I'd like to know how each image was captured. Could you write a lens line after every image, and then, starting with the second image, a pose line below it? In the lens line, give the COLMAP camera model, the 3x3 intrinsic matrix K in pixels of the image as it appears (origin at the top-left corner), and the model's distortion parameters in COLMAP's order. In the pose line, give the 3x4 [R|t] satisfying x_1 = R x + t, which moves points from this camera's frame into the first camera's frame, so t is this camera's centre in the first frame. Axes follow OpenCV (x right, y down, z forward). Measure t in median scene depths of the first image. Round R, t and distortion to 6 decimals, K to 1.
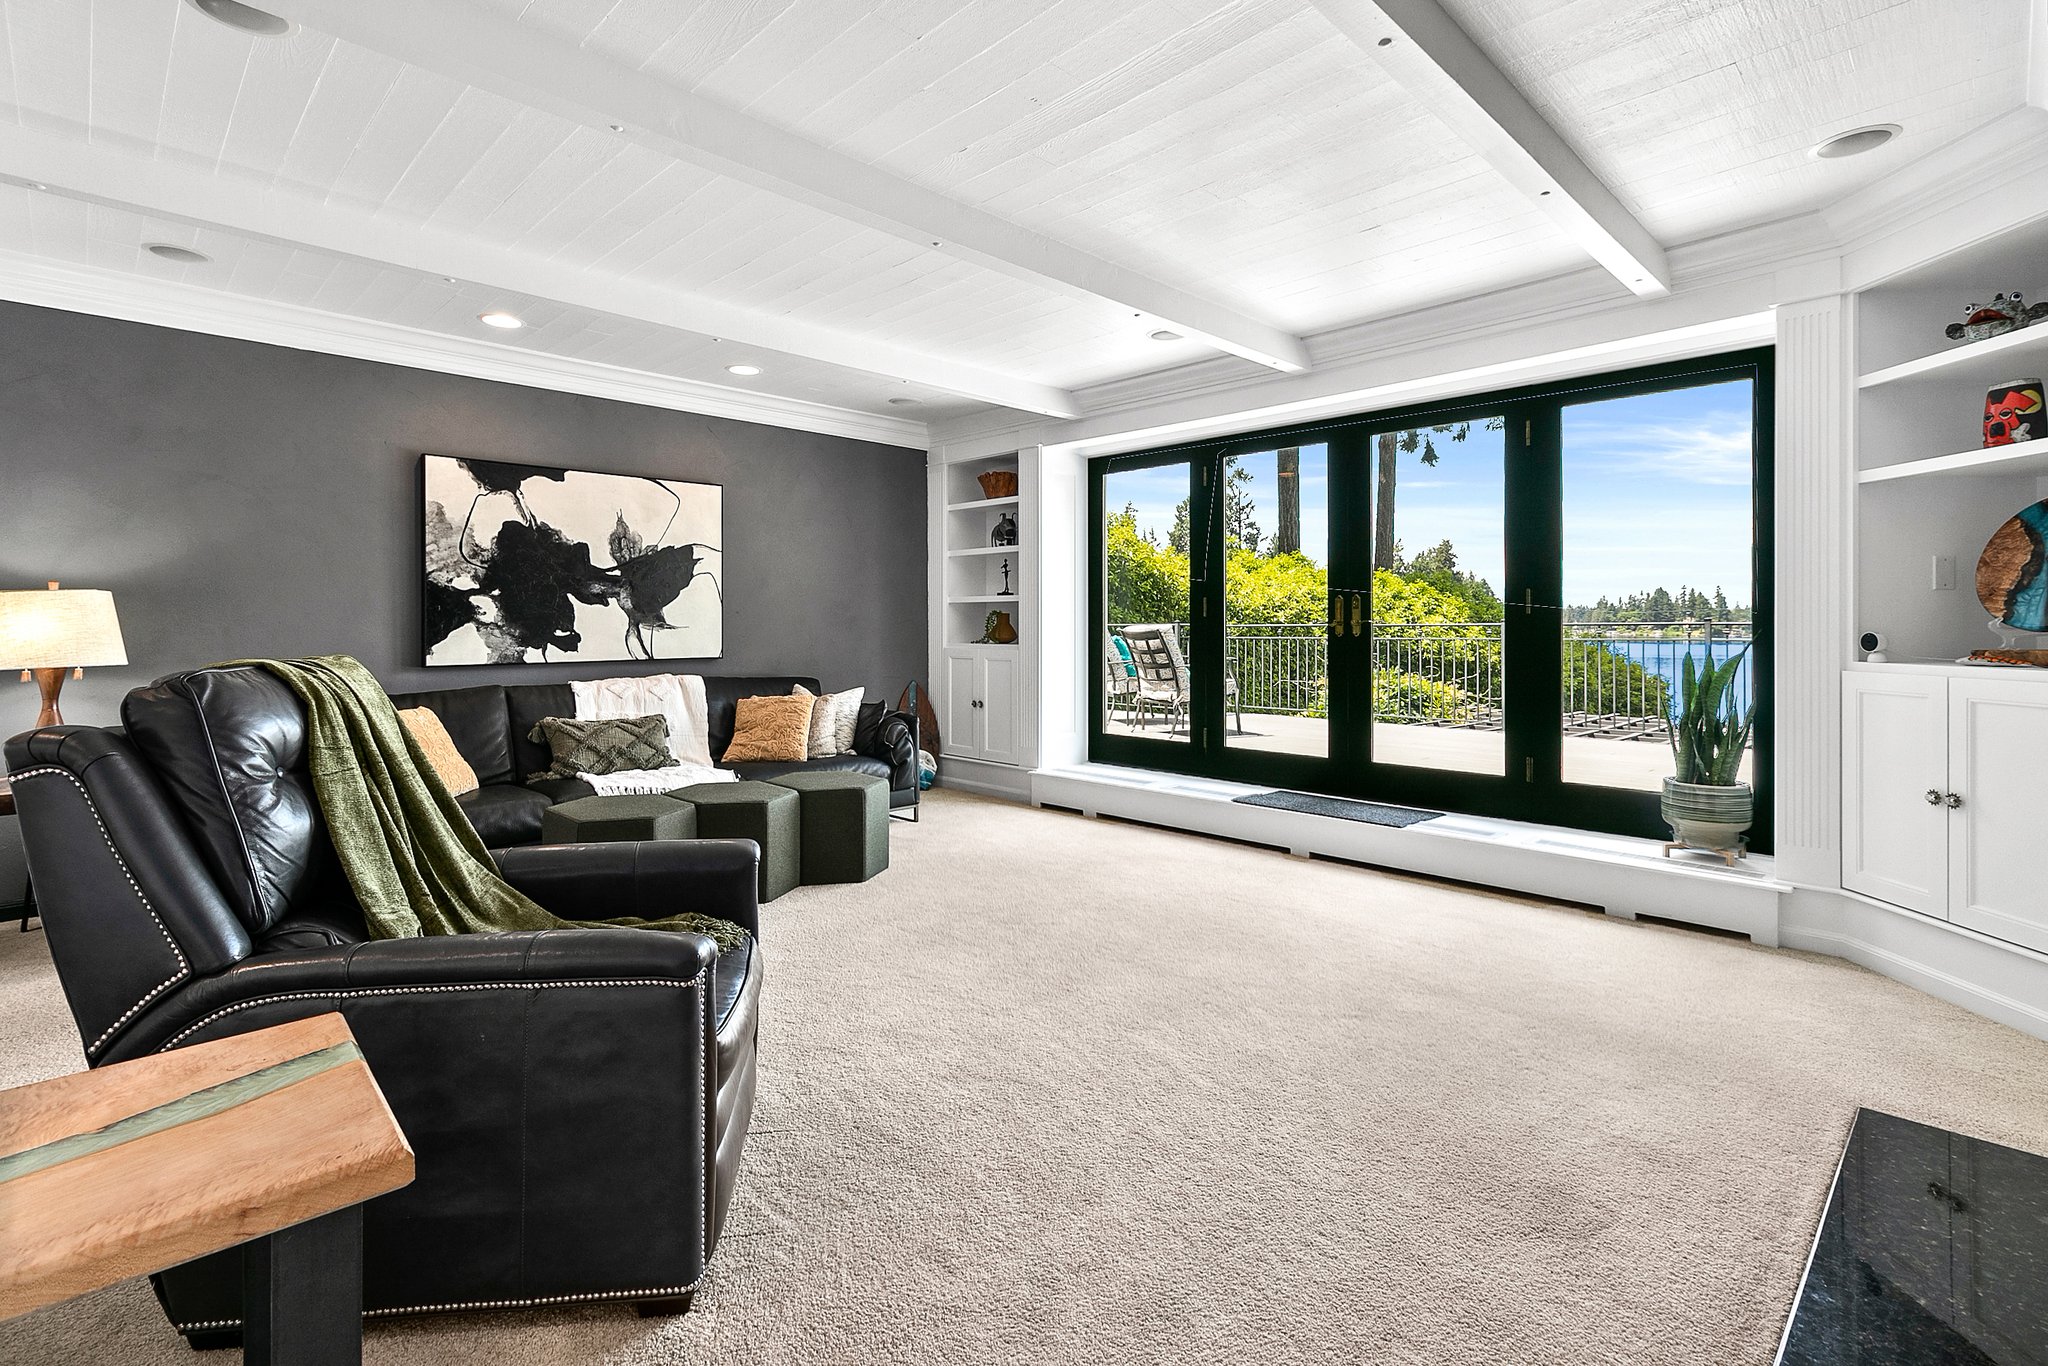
lens RADIAL K [[953.0, 0, 1025.3], [0, 953.0, 660.8], [0, 0, 1]] dist [0.000290, 0.000506]
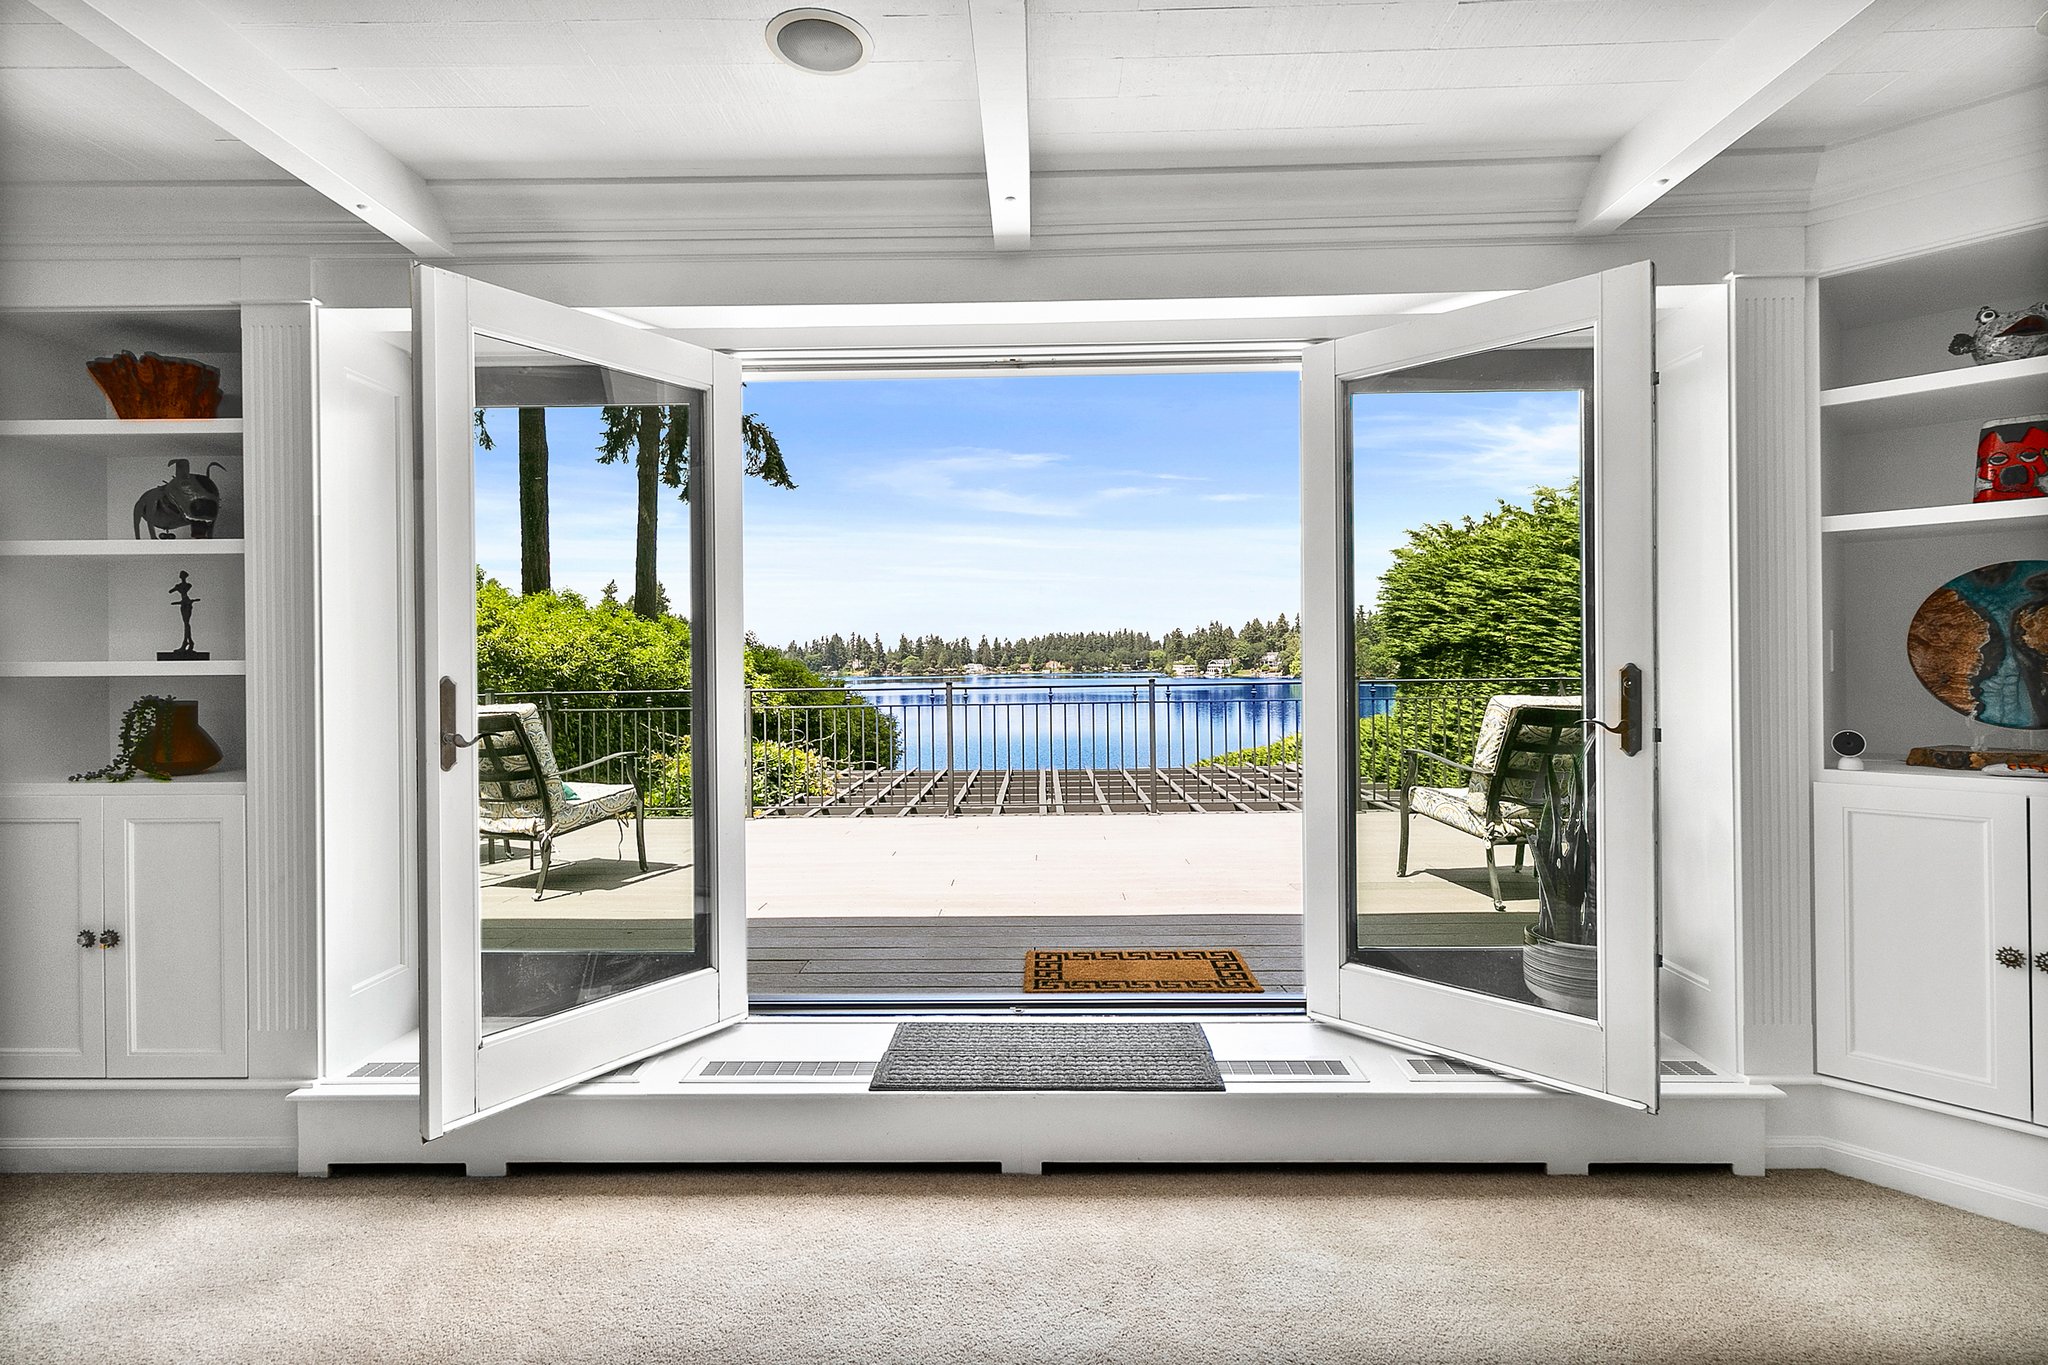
lens RADIAL K [[969.7, 0, 1023.3], [0, 969.7, 666.4], [0, 0, 1]] dist [-0.004080, -0.000864]
pose [[0.715044, -0.008107, 0.699033, -0.120615], [0.036129, 0.999025, -0.025370, -0.092968], [-0.698146, 0.043396, 0.714639, 0.996889]]
